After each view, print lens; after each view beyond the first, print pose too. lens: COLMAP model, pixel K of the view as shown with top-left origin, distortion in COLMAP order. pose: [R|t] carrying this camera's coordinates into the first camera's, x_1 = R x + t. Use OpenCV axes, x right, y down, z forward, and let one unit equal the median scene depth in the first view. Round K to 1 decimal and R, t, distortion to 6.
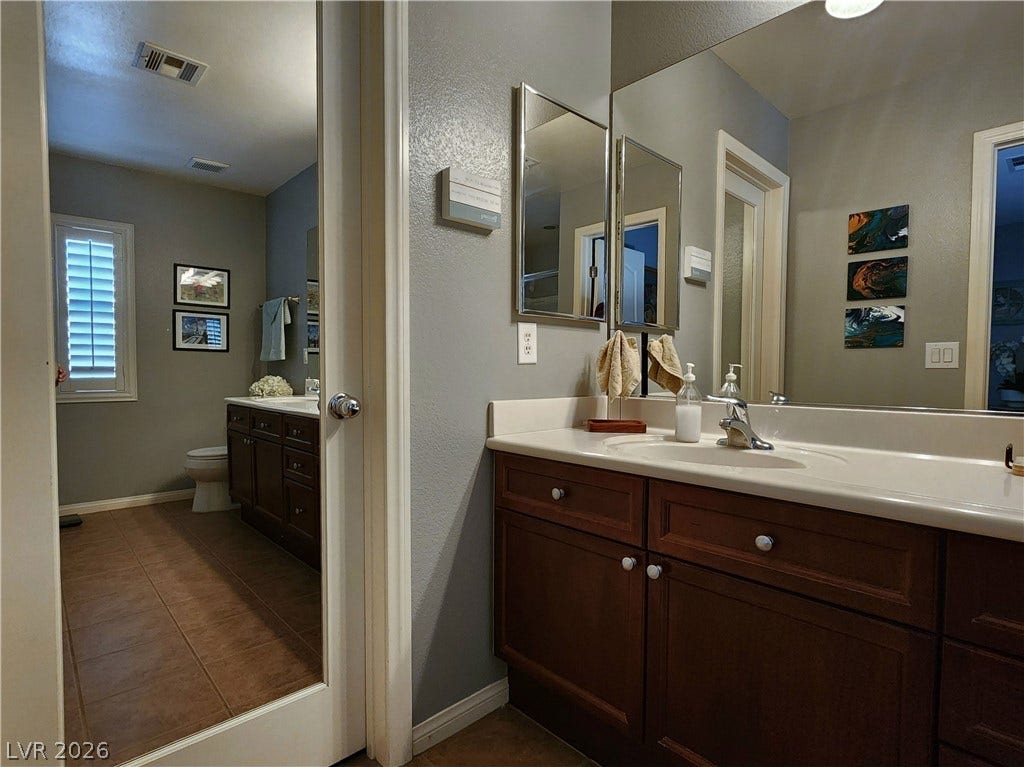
lens RADIAL K [[517.5, 0, 510.4], [0, 517.5, 384.7], [0, 0, 1]] dist [0.001094, -0.000544]
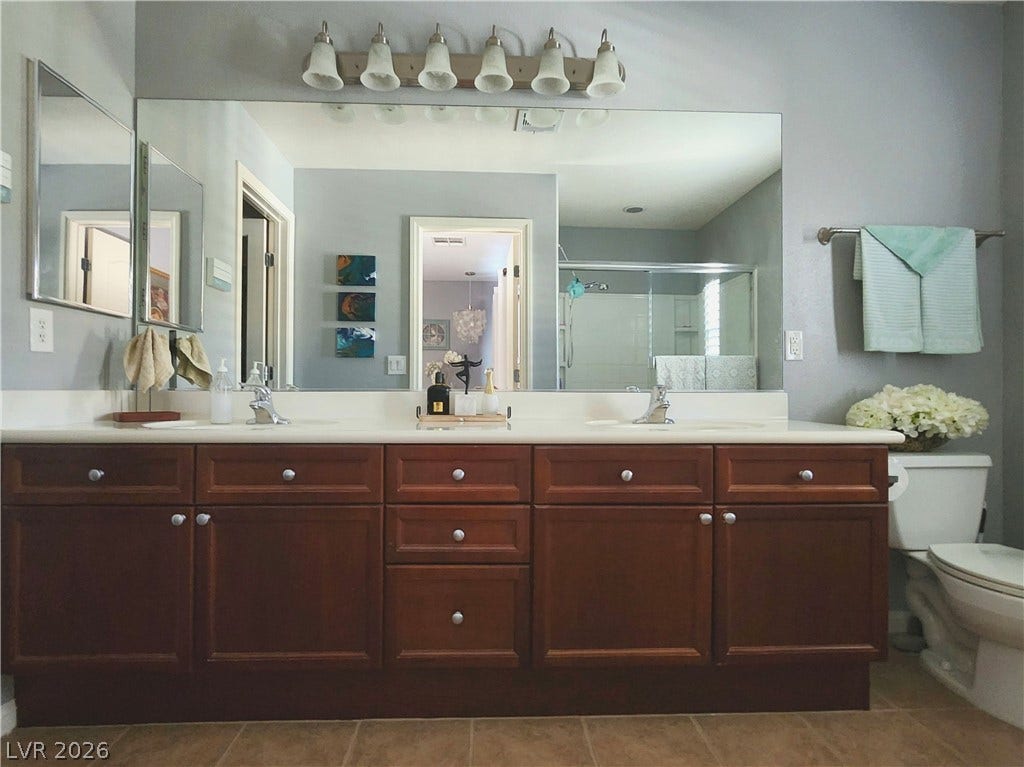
lens RADIAL K [[554.1, 0, 508.2], [0, 554.1, 384.4], [0, 0, 1]] dist [0.000358, -0.003420]
pose [[0.643507, 0.004634, 0.765427, -0.161146], [0.031794, 0.998957, -0.032777, 0.065959], [-0.764780, 0.045429, 0.642688, -0.248432]]
